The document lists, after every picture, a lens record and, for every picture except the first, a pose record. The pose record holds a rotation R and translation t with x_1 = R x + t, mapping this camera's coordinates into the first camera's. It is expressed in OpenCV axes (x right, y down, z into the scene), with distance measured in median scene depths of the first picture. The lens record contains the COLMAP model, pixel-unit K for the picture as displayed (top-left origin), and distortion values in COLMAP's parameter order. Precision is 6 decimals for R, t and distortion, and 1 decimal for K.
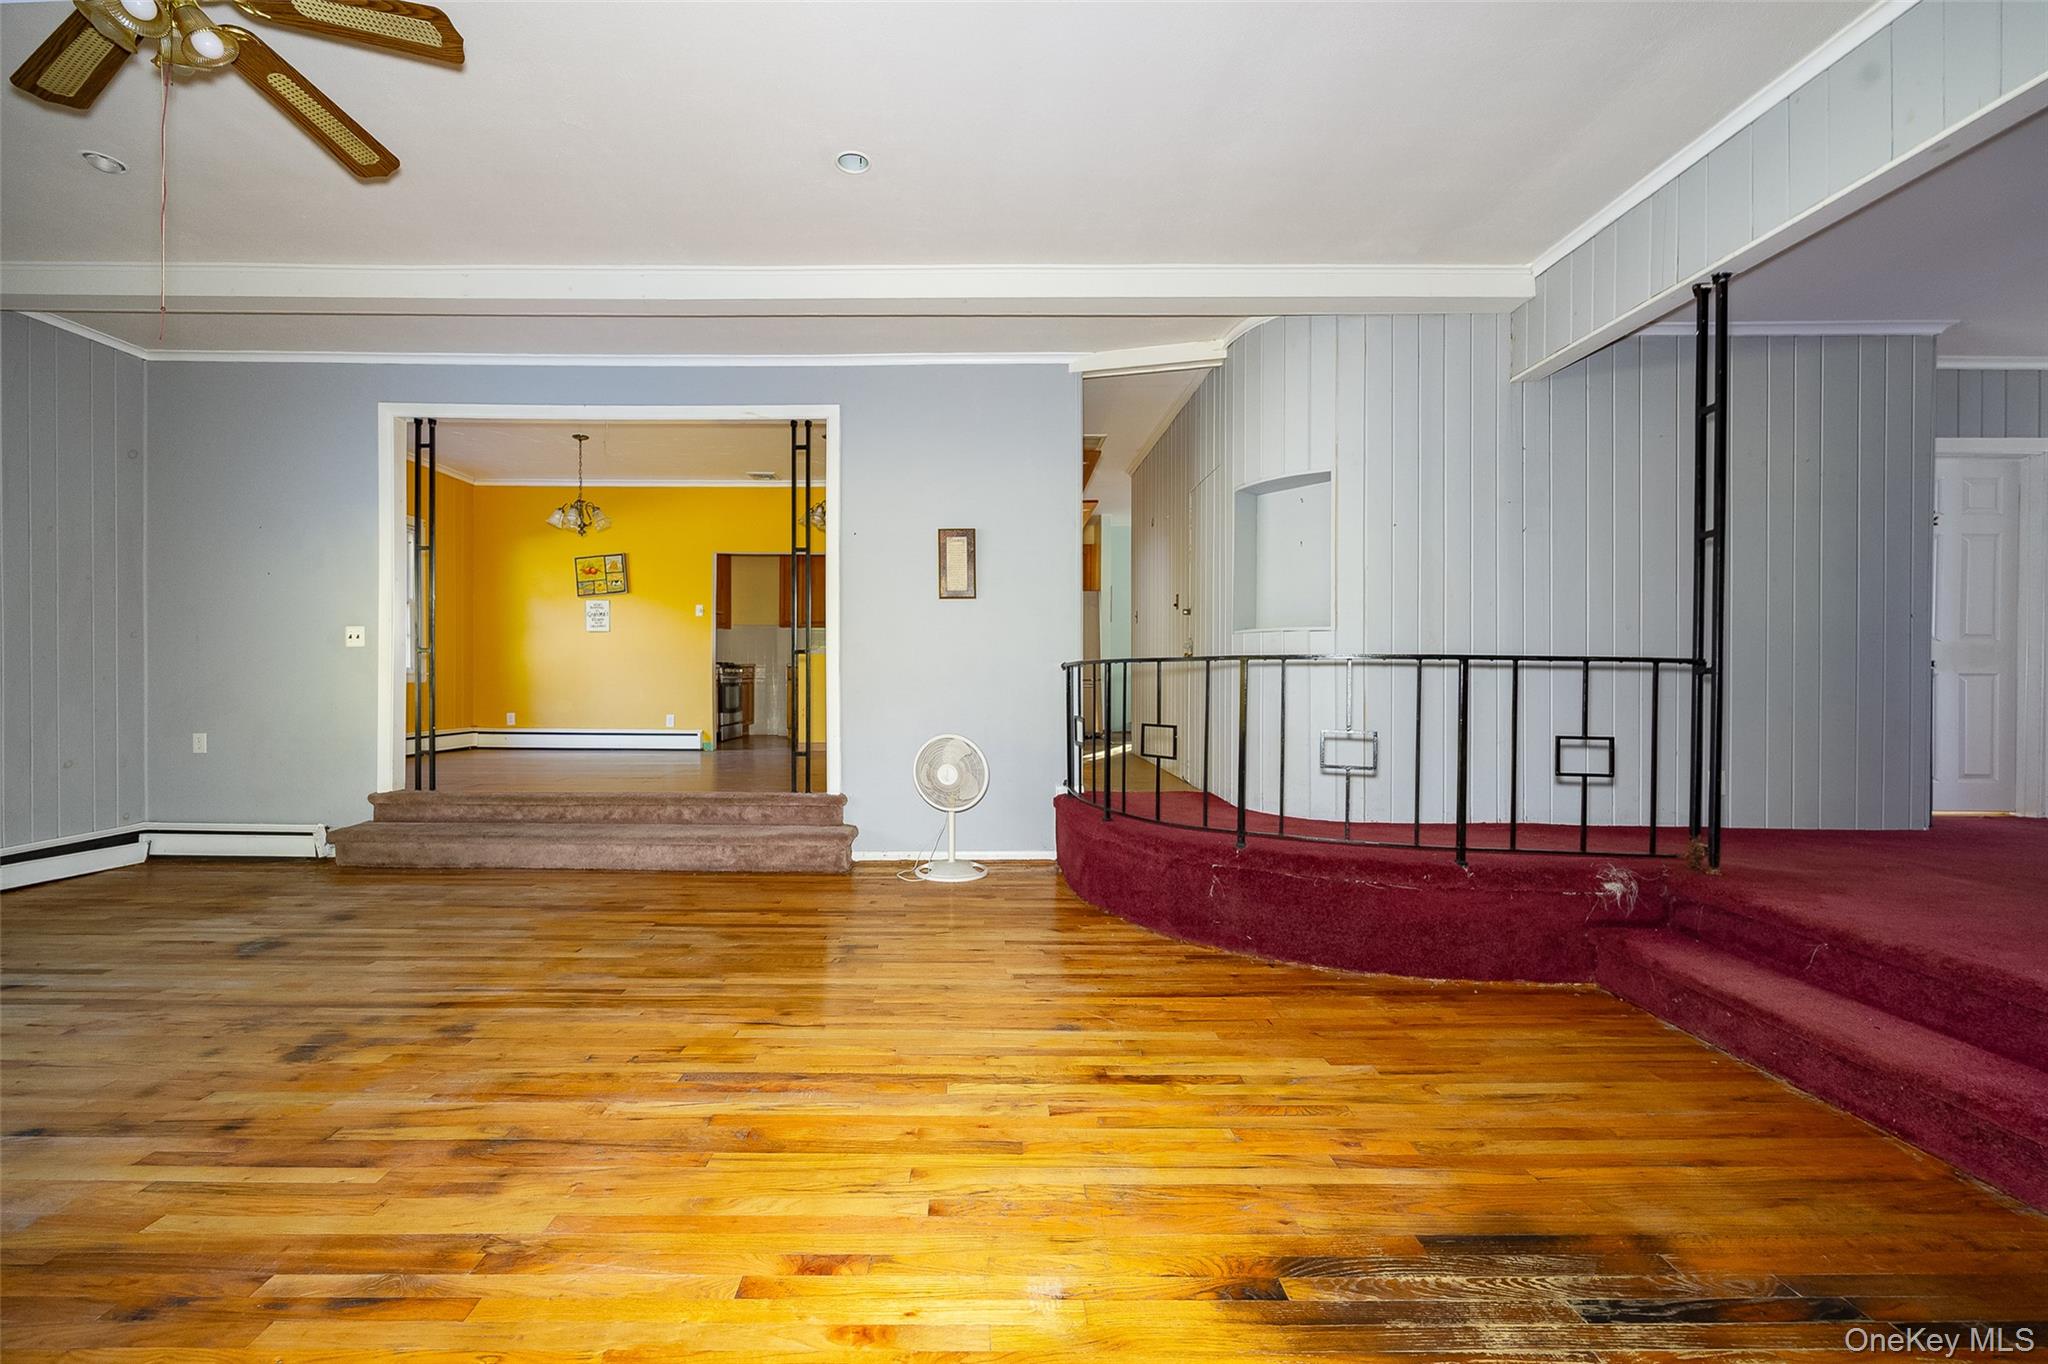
lens RADIAL K [[799.8, 0, 1012.9], [0, 799.8, 662.0], [0, 0, 1]] dist [0.011001, -0.000007]
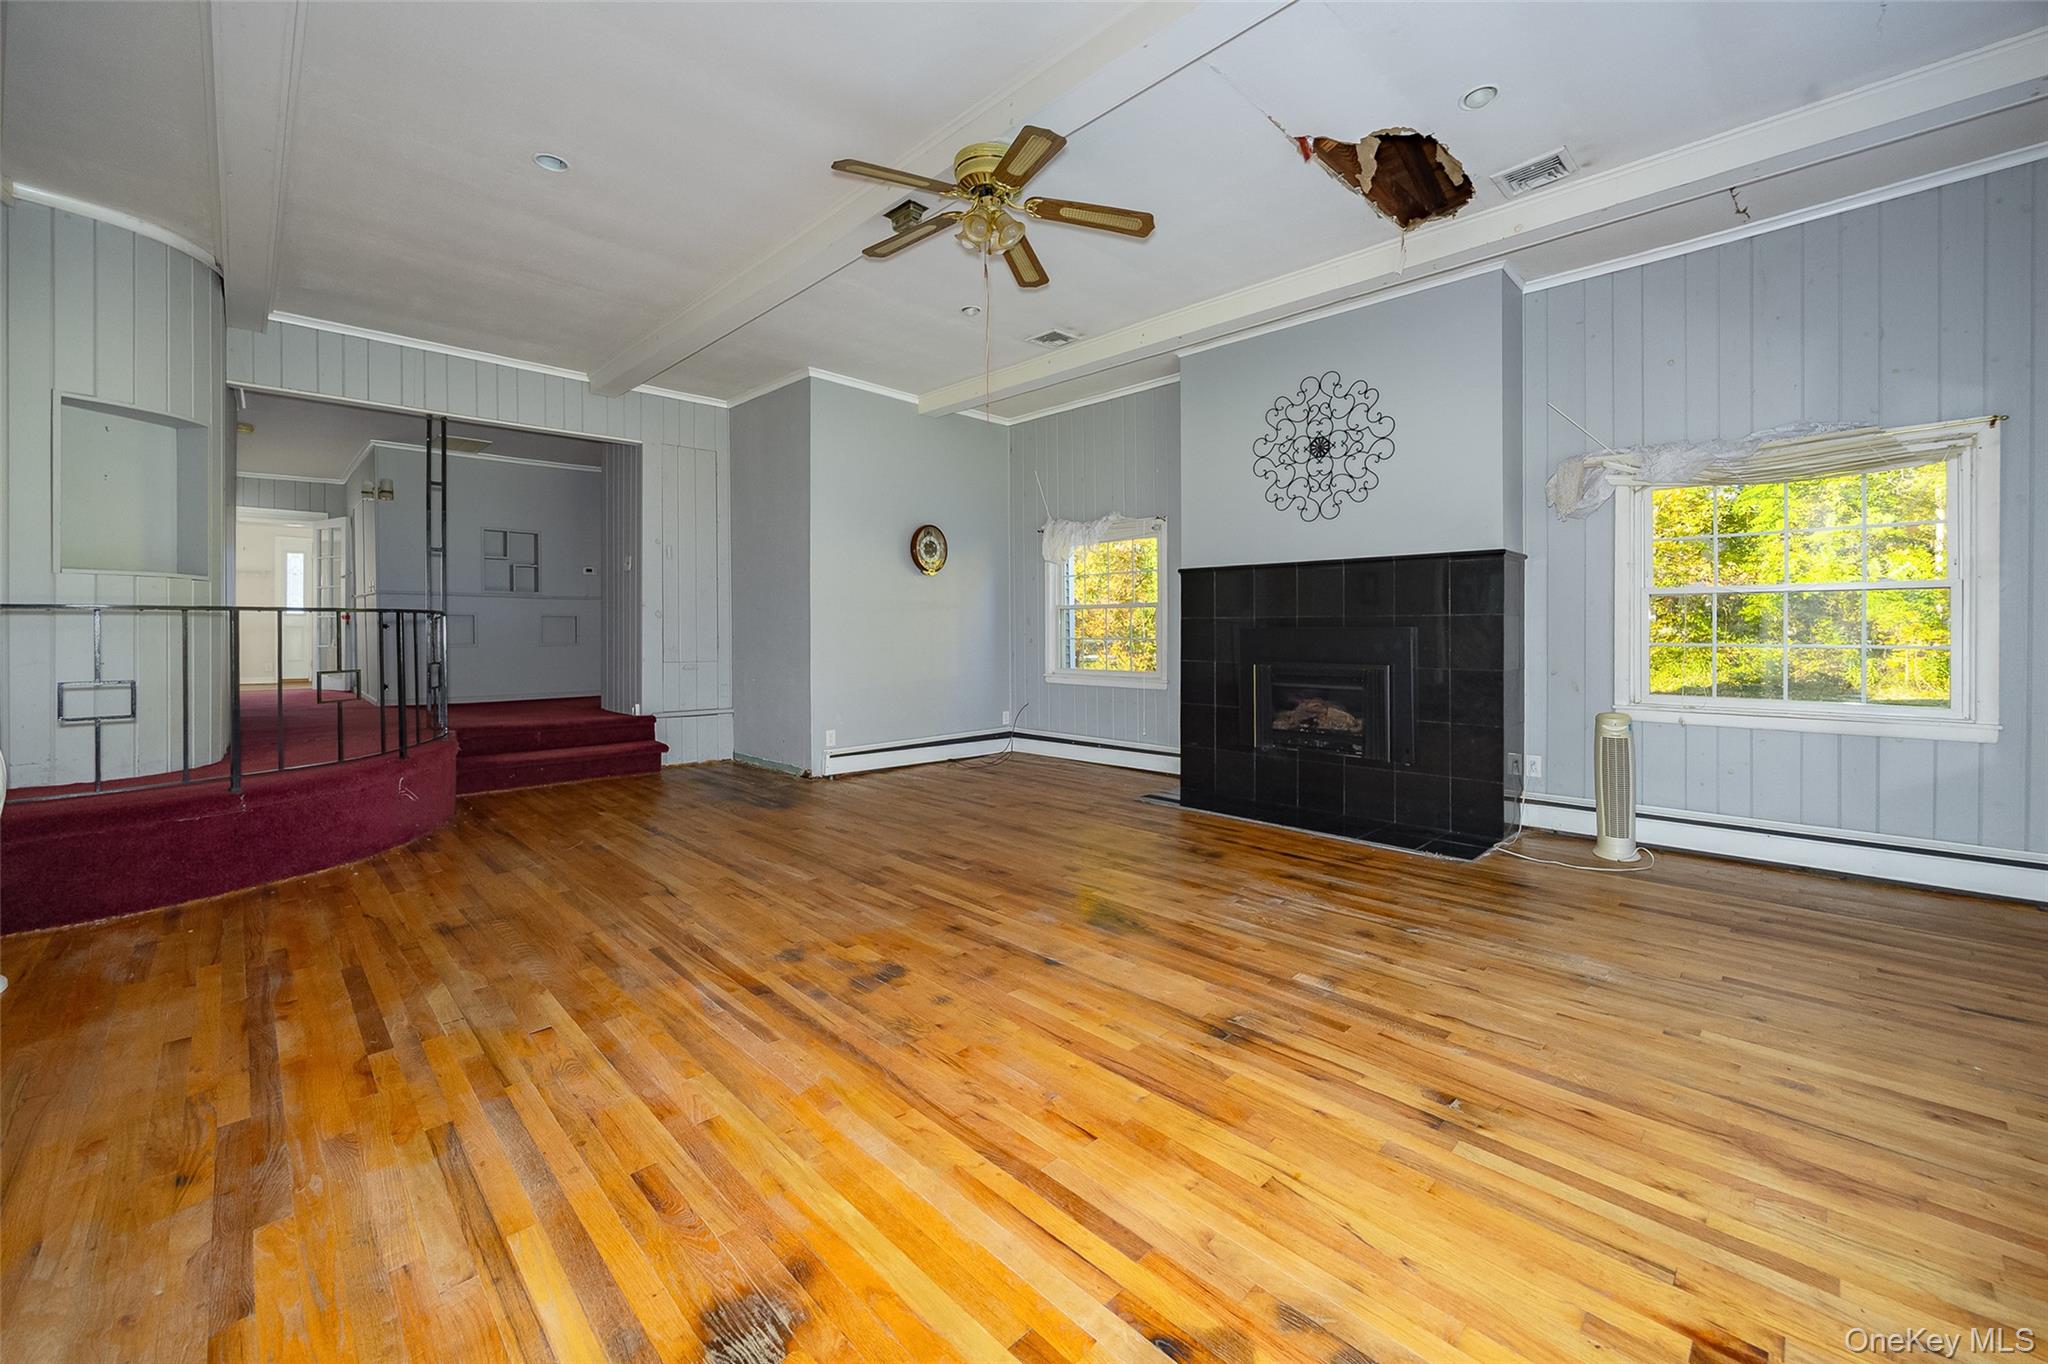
lens RADIAL K [[799.8, 0, 1054.2], [0, 799.8, 640.9], [0, 0, 1]] dist [0.011001, -0.000007]
pose [[-0.710470, -0.004423, 0.703713, -1.490802], [-0.005196, 0.999986, 0.001039, 0.045038], [-0.703708, -0.002918, -0.710483, 1.349098]]
